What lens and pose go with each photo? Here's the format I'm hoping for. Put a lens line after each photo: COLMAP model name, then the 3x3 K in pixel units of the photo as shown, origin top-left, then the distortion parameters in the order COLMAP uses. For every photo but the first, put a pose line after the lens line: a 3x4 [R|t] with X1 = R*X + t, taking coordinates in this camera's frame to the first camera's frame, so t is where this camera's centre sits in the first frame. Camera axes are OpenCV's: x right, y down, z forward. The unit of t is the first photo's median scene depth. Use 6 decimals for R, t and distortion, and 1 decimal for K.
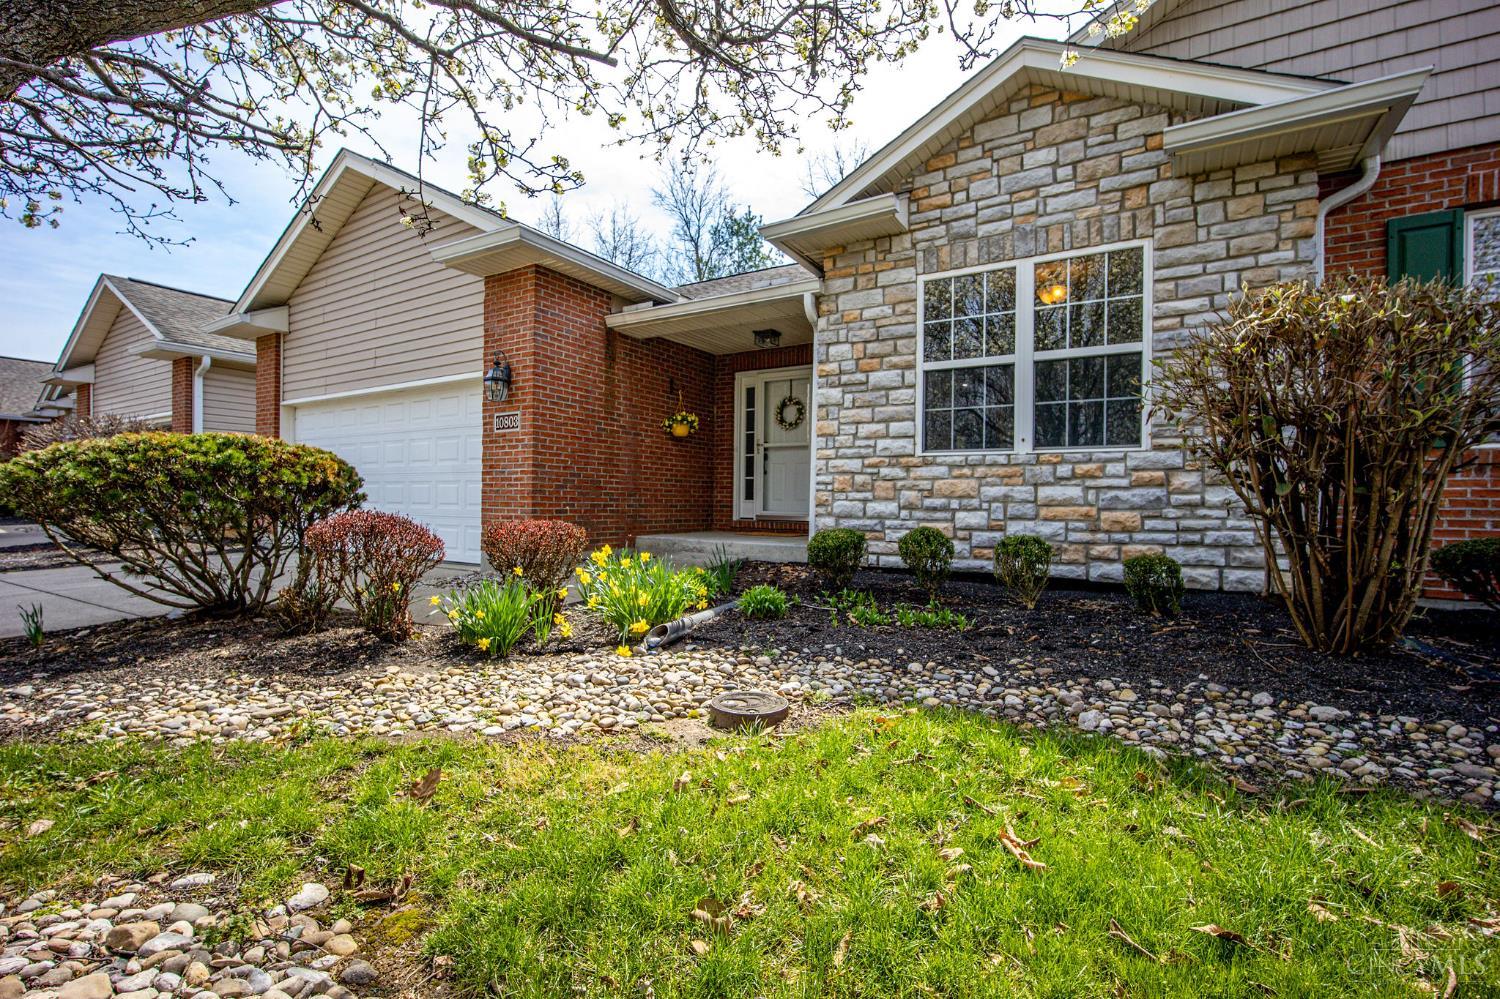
lens RADIAL K [[663.3, 0, 750.1], [0, 663.3, 501.3], [0, 0, 1]] dist [-0.013533, 0.002014]
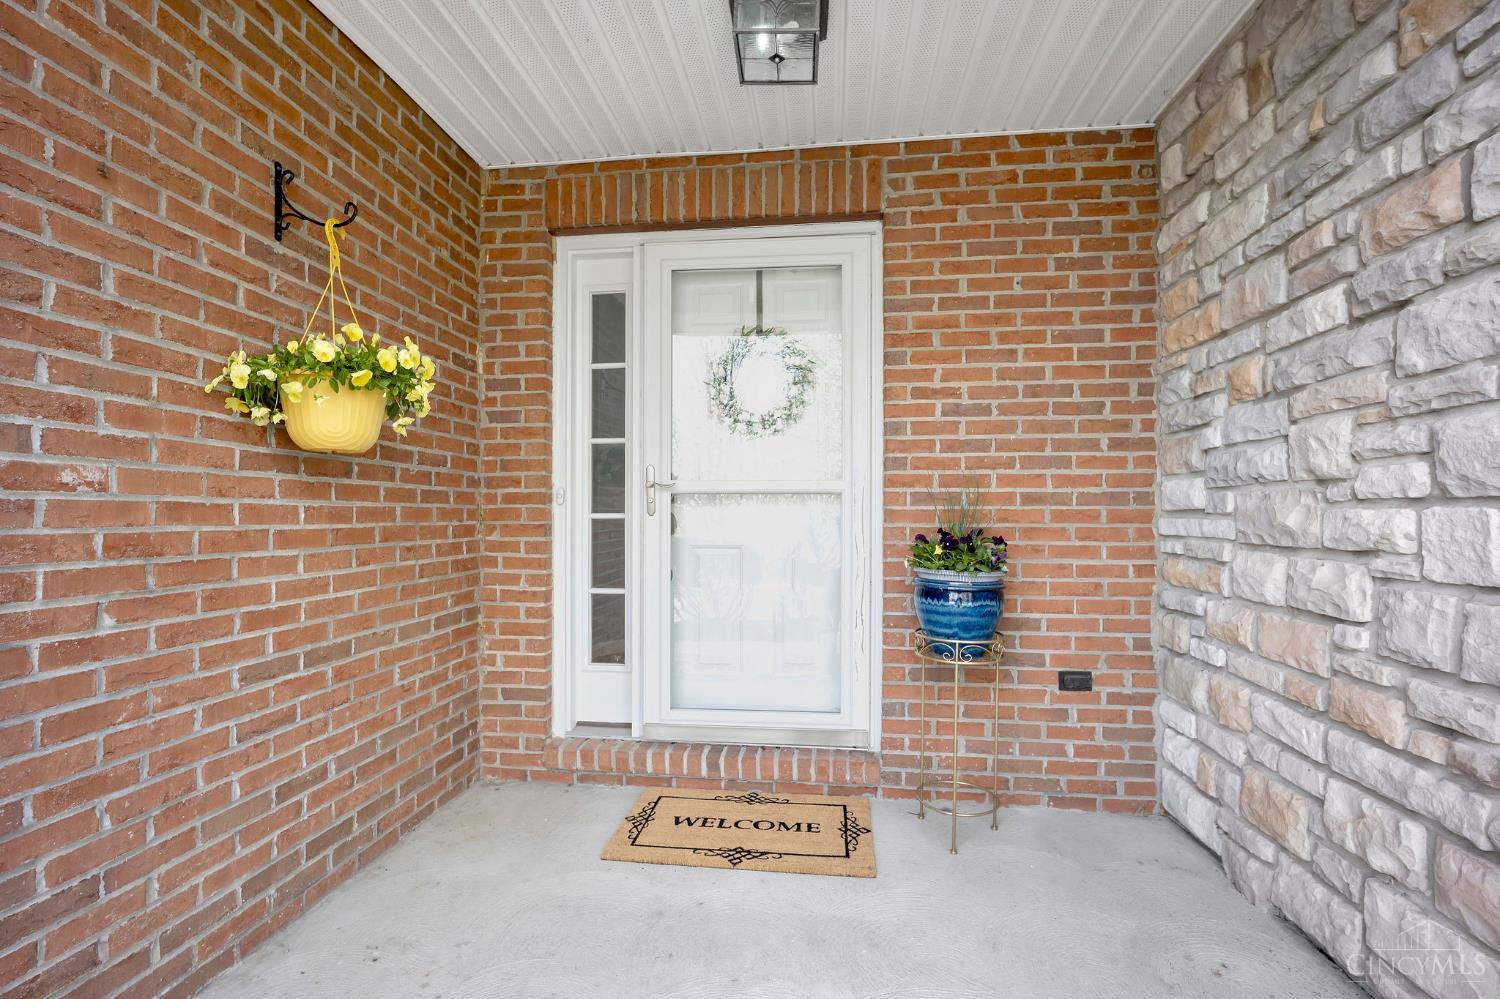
lens RADIAL K [[663.3, 0, 753.9], [0, 663.3, 507.3], [0, 0, 1]] dist [-0.013533, 0.002014]
pose [[0.904430, -0.004555, 0.426597, -0.068999], [0.006294, 0.999977, -0.002666, -0.072404], [-0.426575, 0.005096, 0.904438, 0.698792]]
